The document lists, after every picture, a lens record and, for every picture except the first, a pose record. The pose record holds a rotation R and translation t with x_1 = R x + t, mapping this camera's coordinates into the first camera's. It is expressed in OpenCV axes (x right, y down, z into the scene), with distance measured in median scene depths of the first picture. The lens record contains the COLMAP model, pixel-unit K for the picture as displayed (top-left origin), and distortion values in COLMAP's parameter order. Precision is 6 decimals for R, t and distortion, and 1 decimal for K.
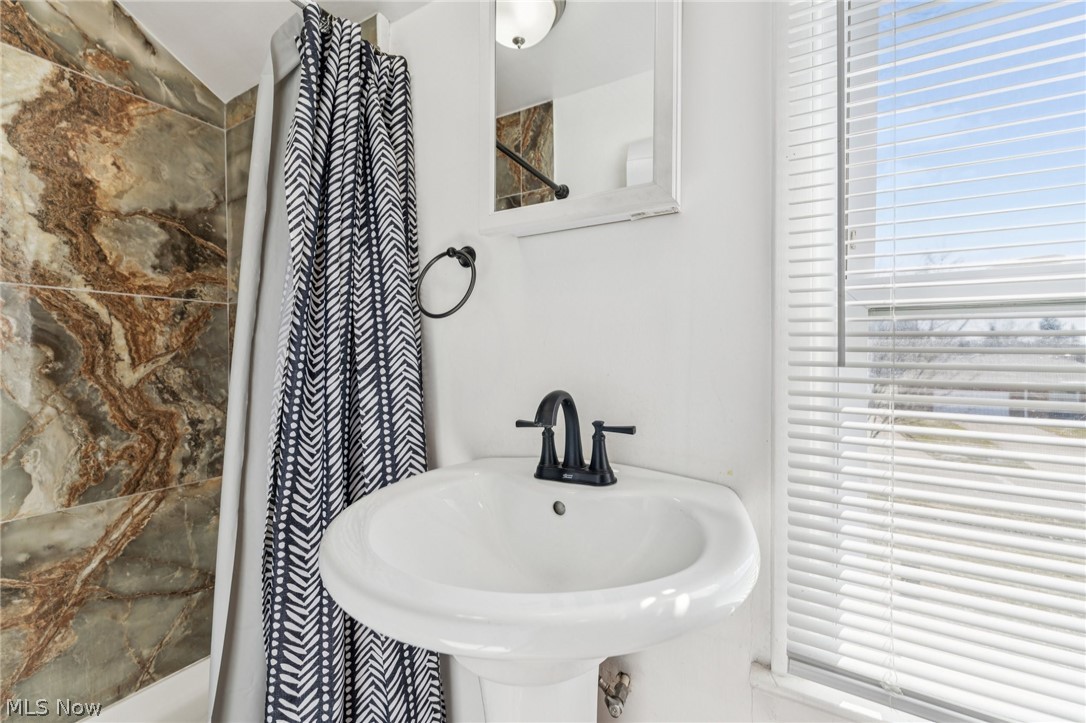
lens RADIAL K [[431.4, 0, 541.5], [0, 431.4, 361.1], [0, 0, 1]] dist [-0.000165, -0.000720]
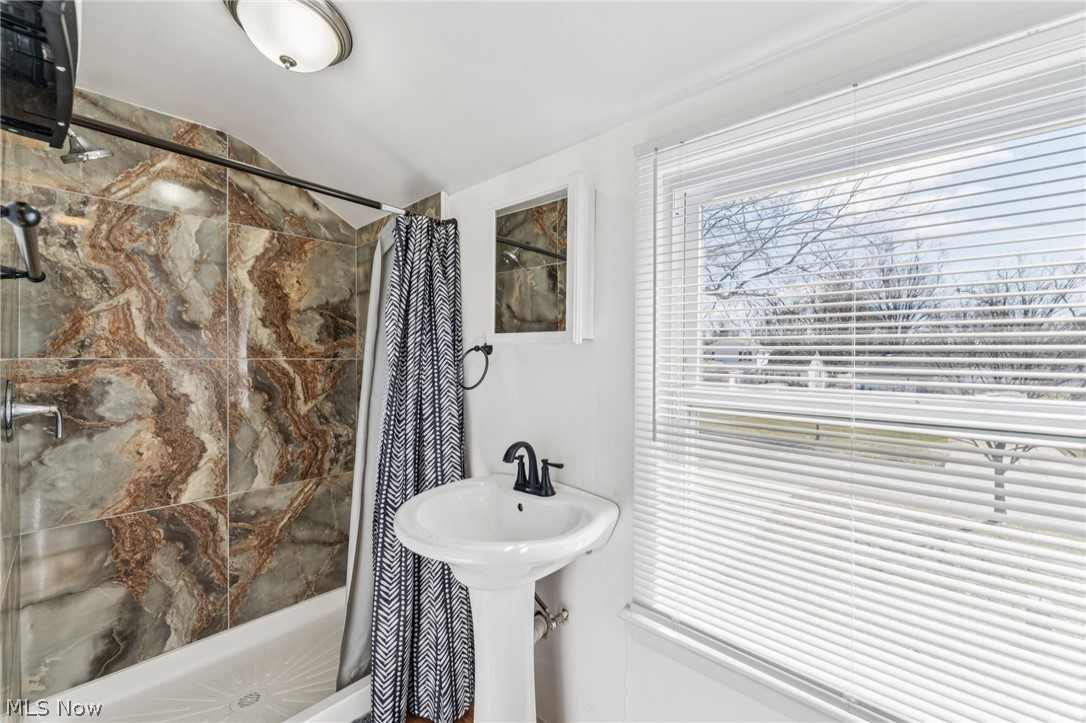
lens RADIAL K [[431.4, 0, 544.2], [0, 431.4, 357.3], [0, 0, 1]] dist [-0.000165, -0.000720]
pose [[0.977259, 0.005326, -0.211981, 0.389735], [-0.007279, 0.999938, -0.008436, -0.202486], [0.211923, 0.009787, 0.977237, -0.557240]]
